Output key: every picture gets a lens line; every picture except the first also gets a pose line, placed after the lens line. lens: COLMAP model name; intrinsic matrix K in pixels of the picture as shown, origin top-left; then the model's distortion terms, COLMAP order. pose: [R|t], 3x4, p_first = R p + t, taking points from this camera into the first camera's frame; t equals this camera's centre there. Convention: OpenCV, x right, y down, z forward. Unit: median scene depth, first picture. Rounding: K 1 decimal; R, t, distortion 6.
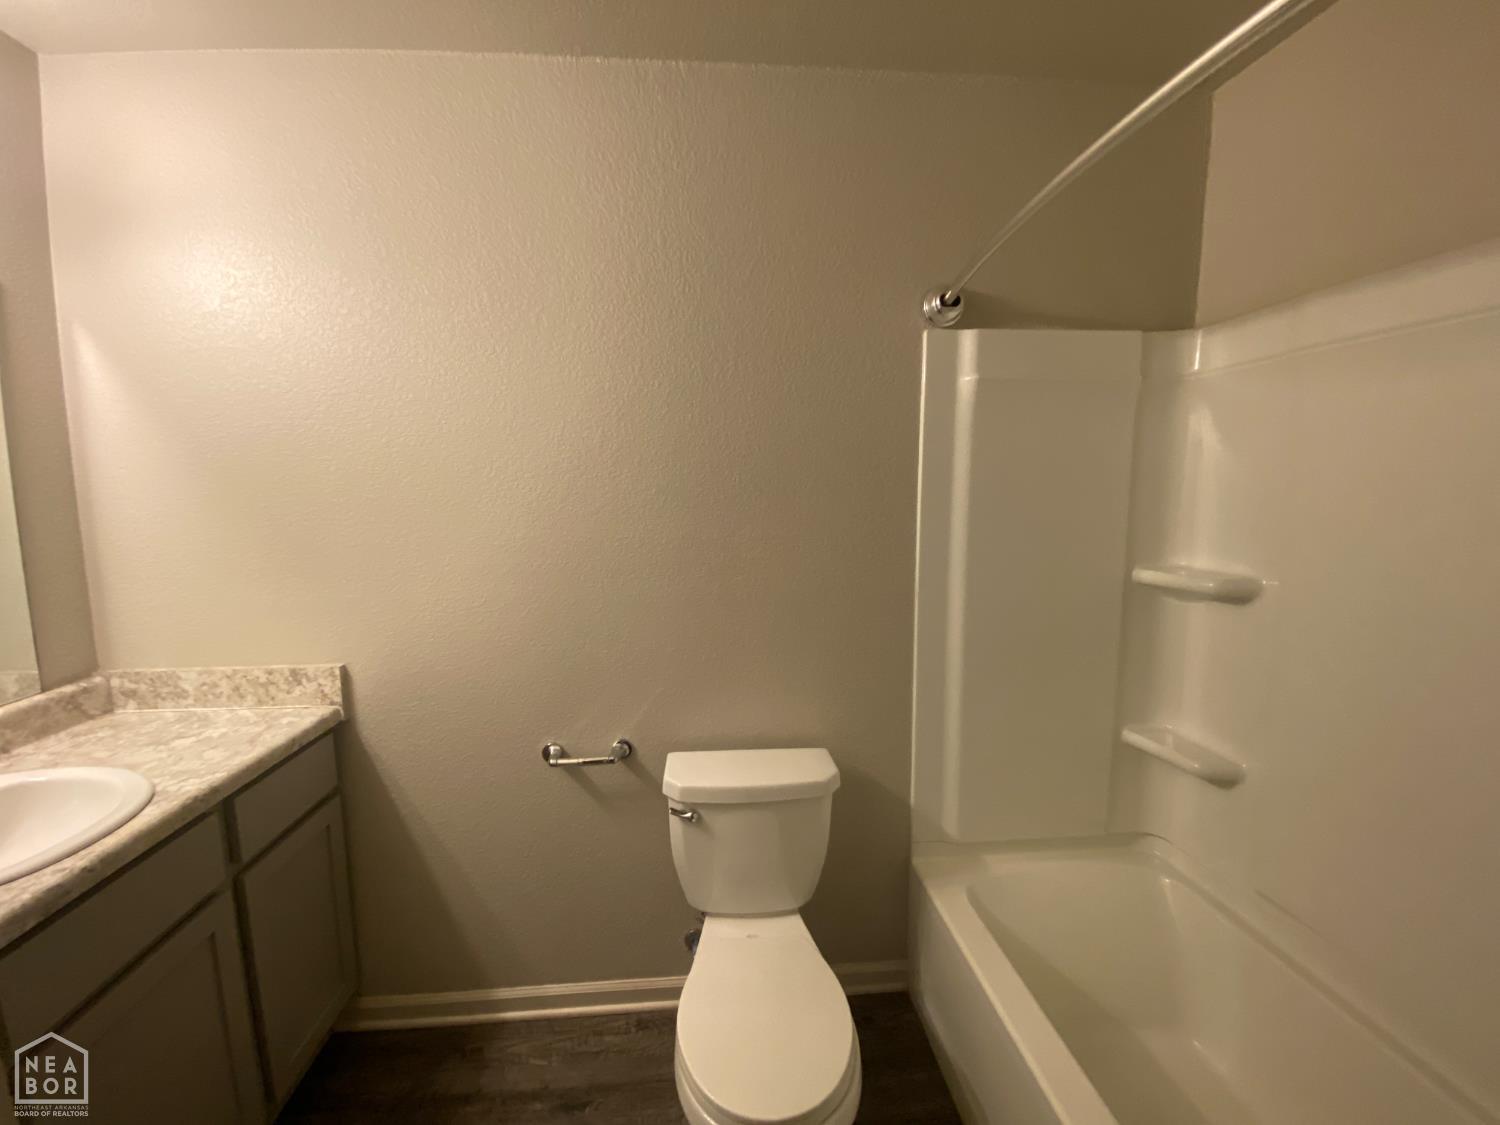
lens RADIAL K [[607.0, 0, 746.4], [0, 607.0, 560.1], [0, 0, 1]] dist [-0.003503, -0.002438]
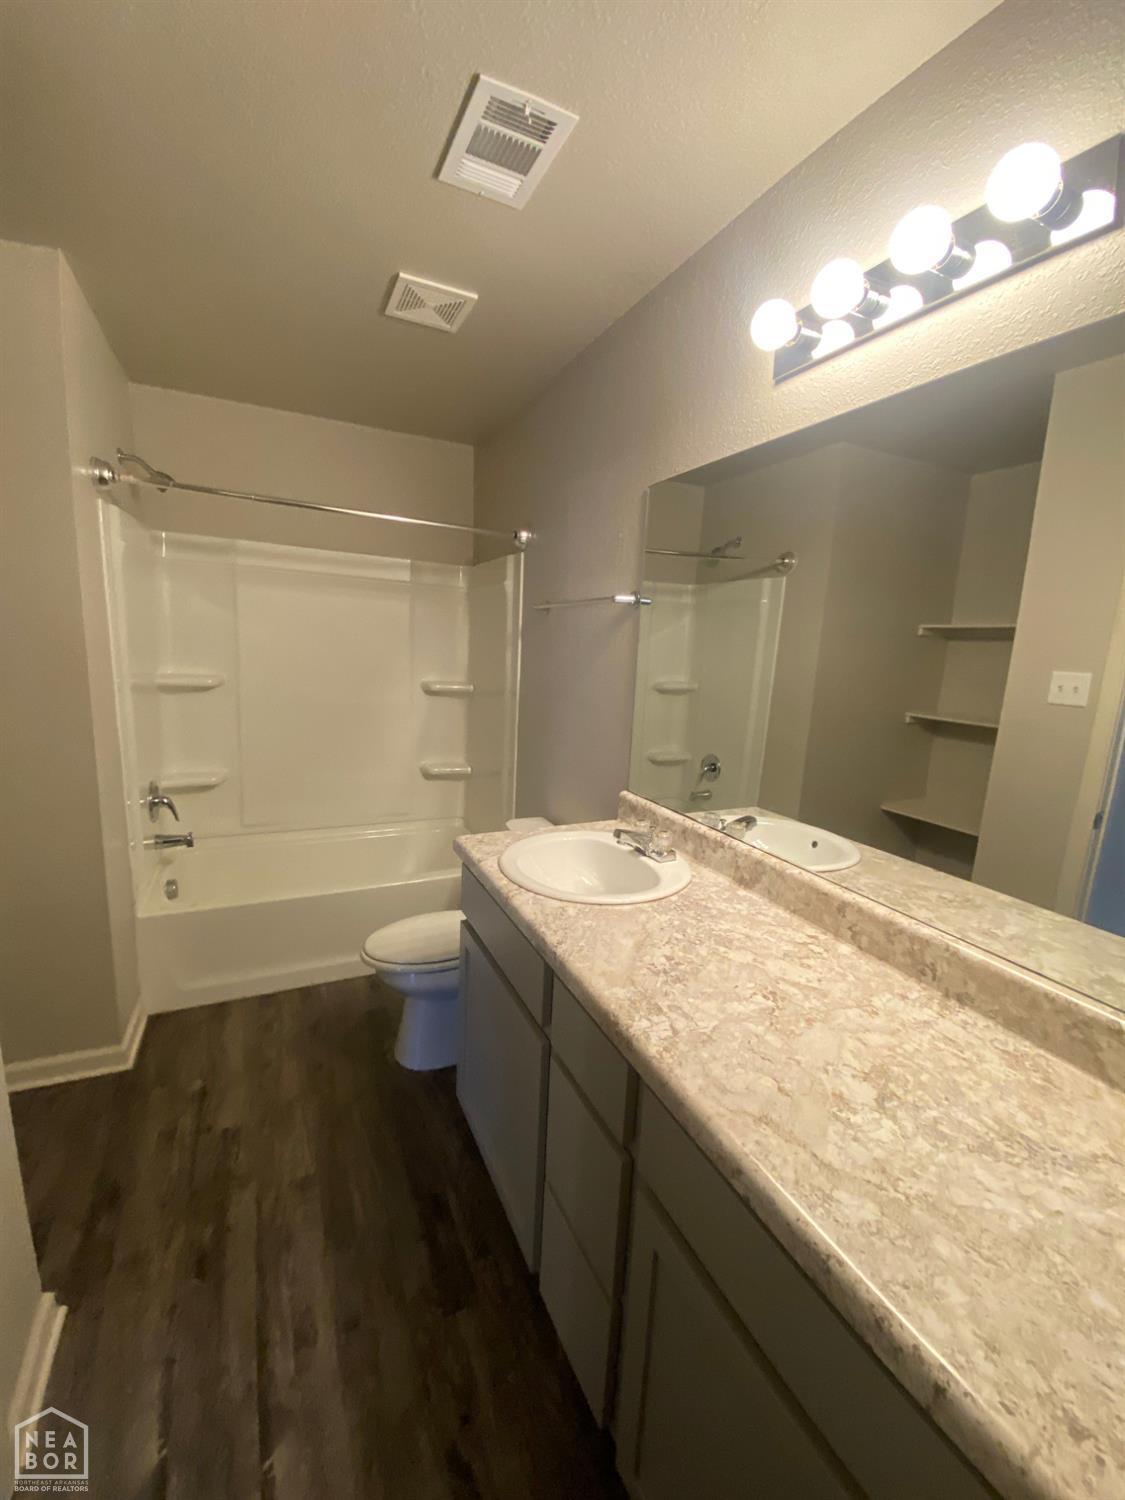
lens RADIAL K [[607.0, 0, 557.6], [0, 607.0, 750.4], [0, 0, 1]] dist [-0.003503, -0.002438]
pose [[-0.934268, 0.046616, -0.353510, -0.440204], [-0.071342, 0.946933, 0.313414, -0.178496], [0.349360, 0.318033, -0.881364, 1.267316]]
